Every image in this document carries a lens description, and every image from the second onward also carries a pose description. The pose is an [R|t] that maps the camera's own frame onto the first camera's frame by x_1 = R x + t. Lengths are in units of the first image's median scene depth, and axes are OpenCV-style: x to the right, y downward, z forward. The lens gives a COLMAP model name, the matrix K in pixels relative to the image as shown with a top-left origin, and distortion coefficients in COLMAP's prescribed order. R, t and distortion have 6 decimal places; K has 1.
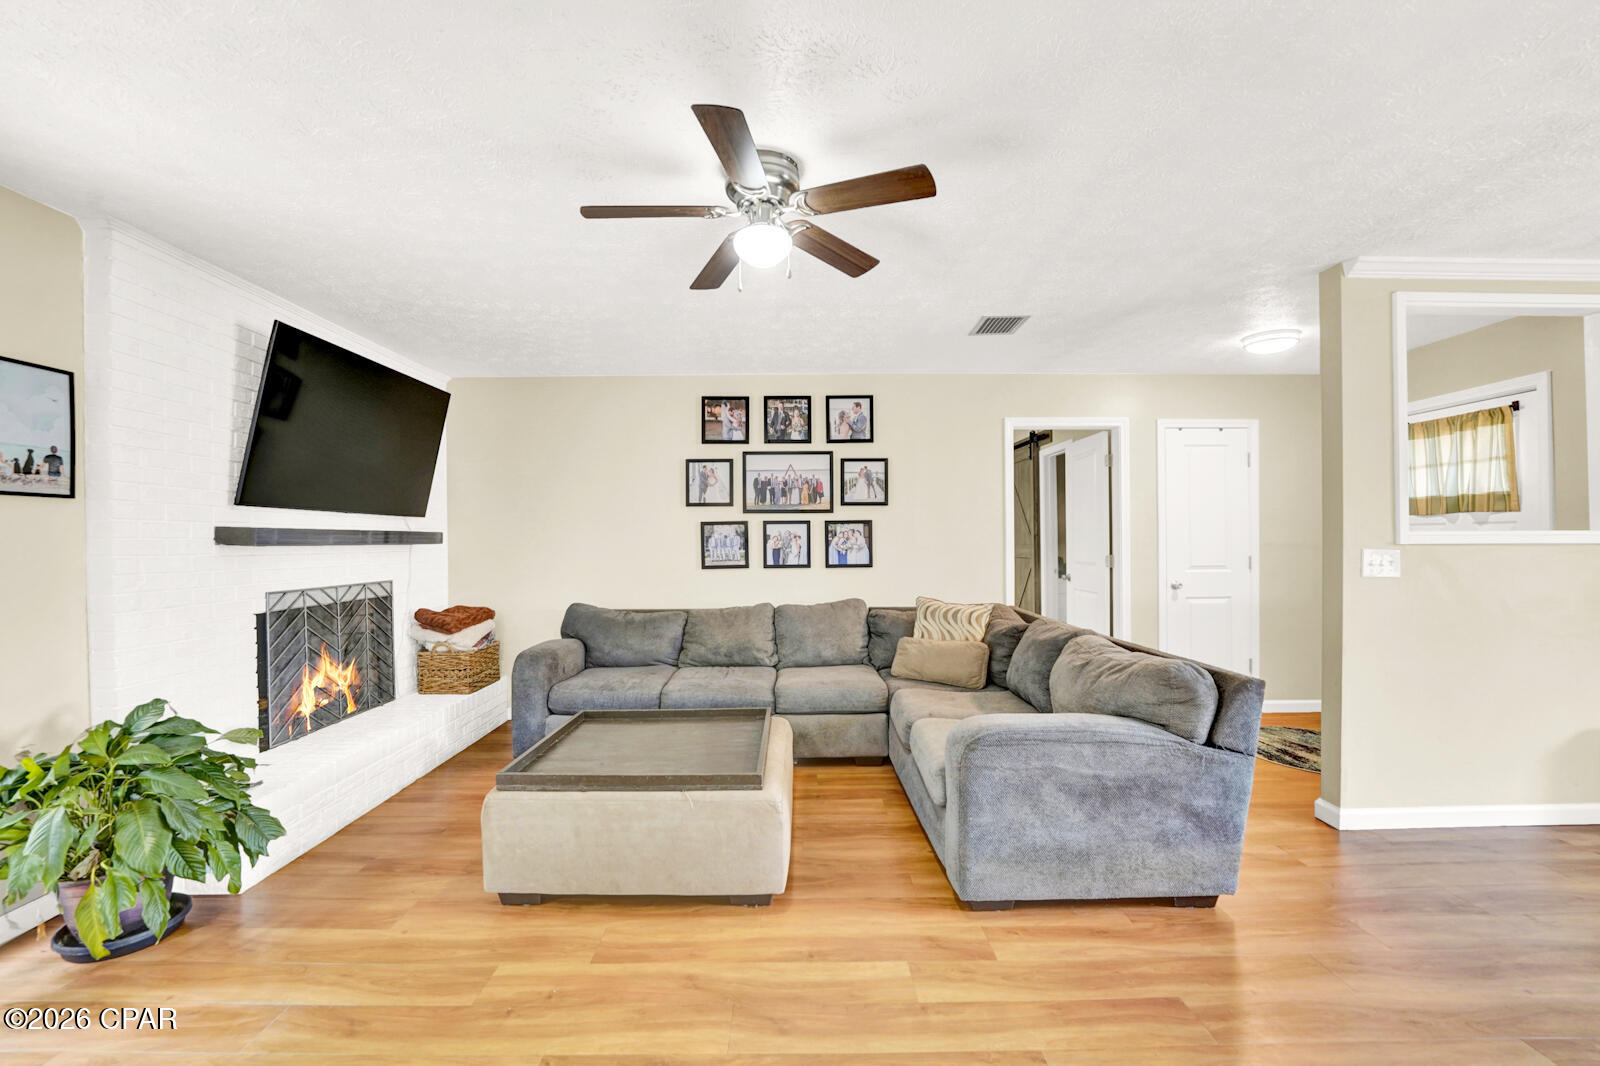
lens RADIAL K [[661.3, 0, 792.3], [0, 661.3, 541.2], [0, 0, 1]] dist [-0.025309, 0.000832]
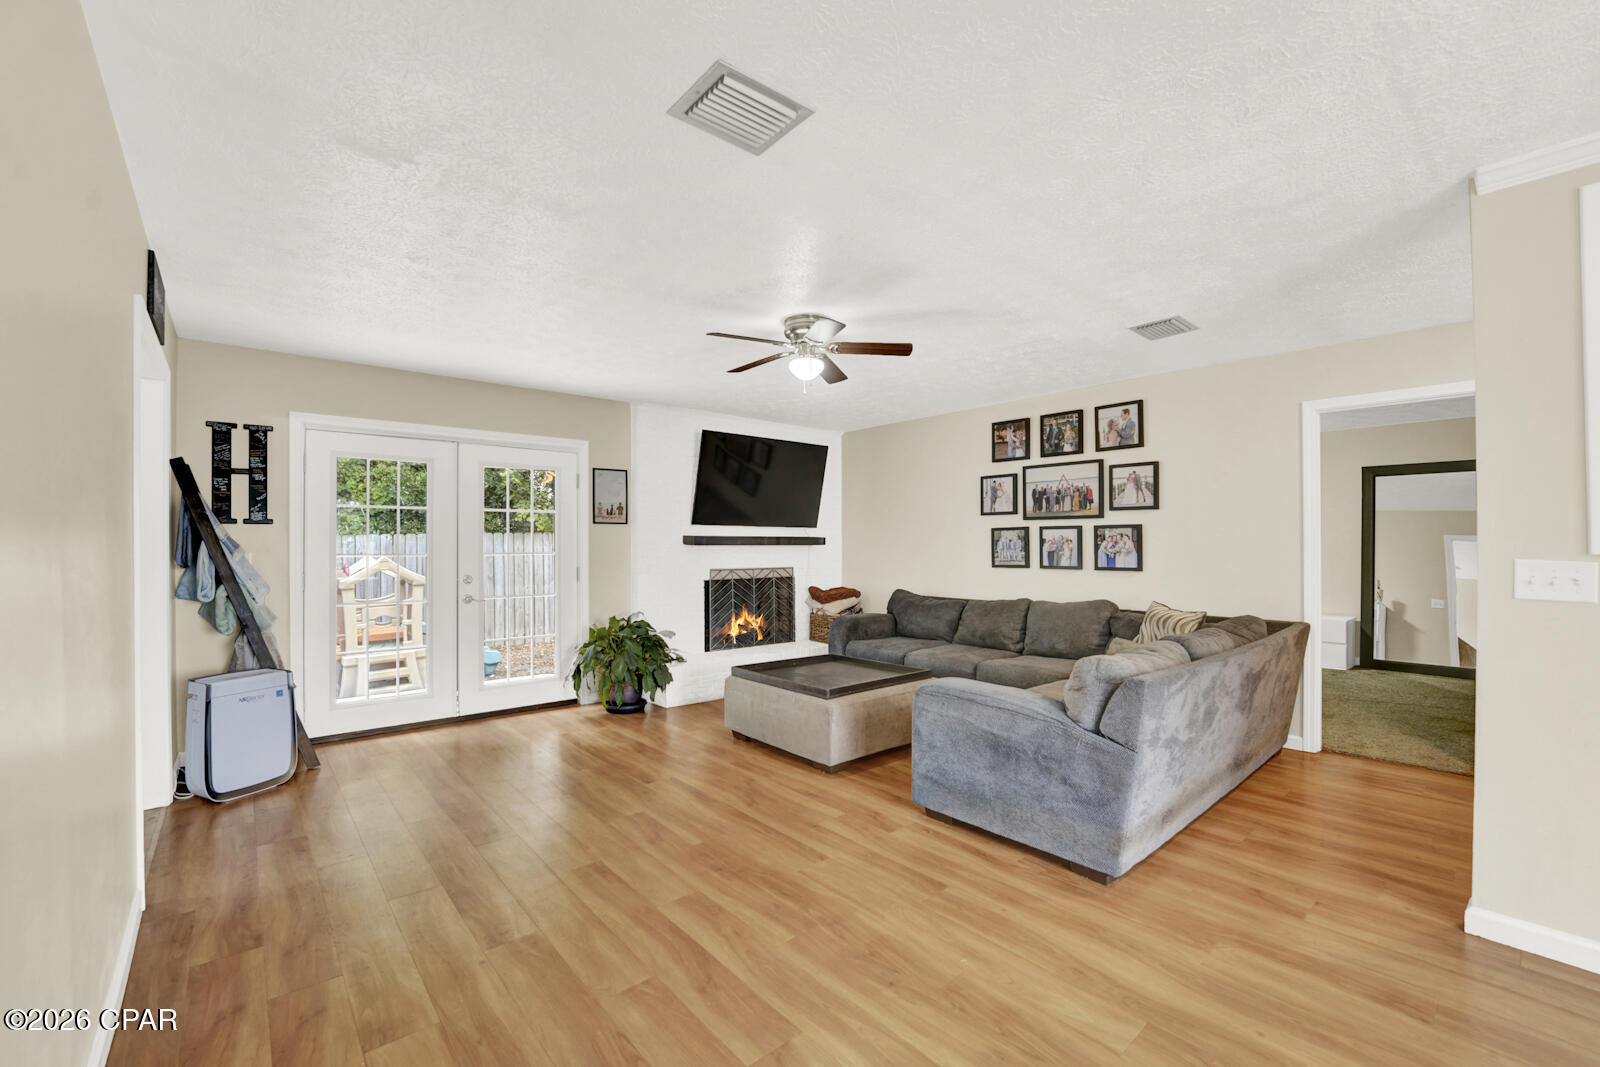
lens RADIAL K [[661.3, 0, 792.3], [0, 661.3, 541.7], [0, 0, 1]] dist [-0.025309, 0.000832]
pose [[0.647465, 0.002786, -0.762090, 0.590195], [-0.004704, 0.999989, -0.000341, -0.002720], [0.762081, 0.003806, 0.647471, -0.054080]]
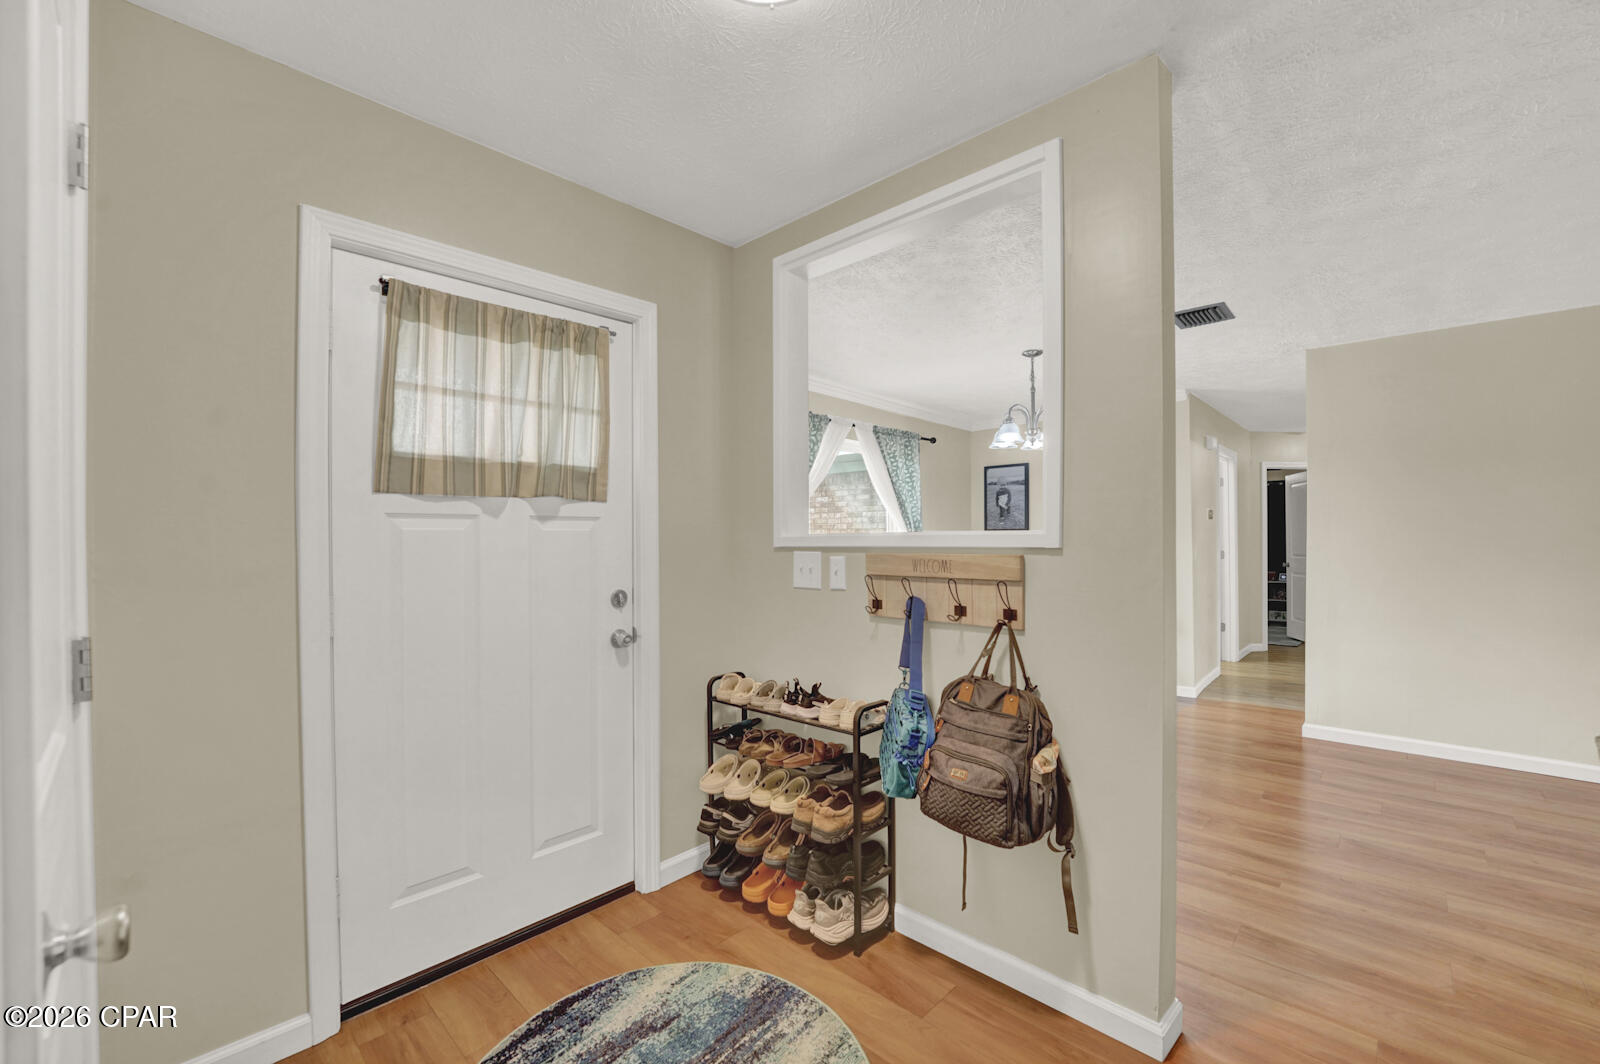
lens RADIAL K [[652.8, 0, 798.4], [0, 652.8, 537.6], [0, 0, 1]] dist [-0.024936, 0.000391]
pose [[-0.719138, 0.009739, 0.694800, 0.446991], [0.010762, 0.999938, -0.002877, -0.006490], [-0.694784, 0.005409, -0.719198, 1.086220]]
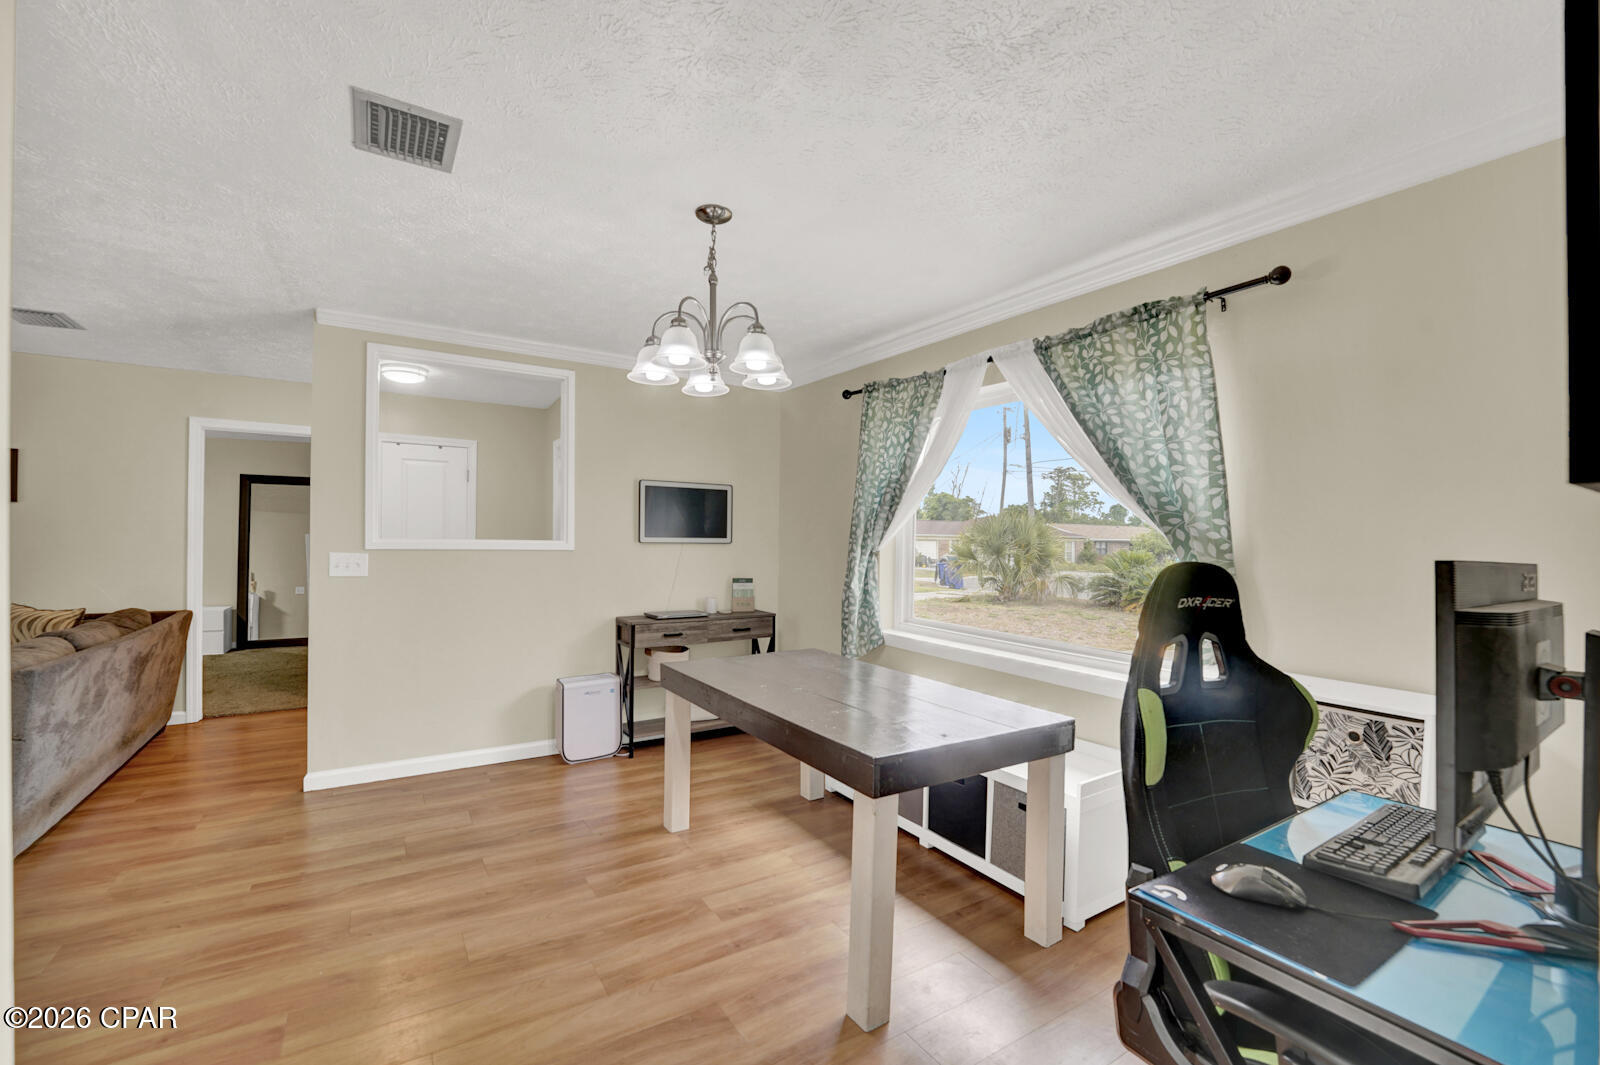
lens RADIAL K [[661.3, 0, 792.3], [0, 661.3, 540.7], [0, 0, 1]] dist [-0.025309, 0.000832]
pose [[0.847852, 0.016623, 0.529972, 0.630291], [-0.012246, 0.999856, -0.011771, -0.003854], [-0.530092, 0.003490, 0.847933, -0.307382]]
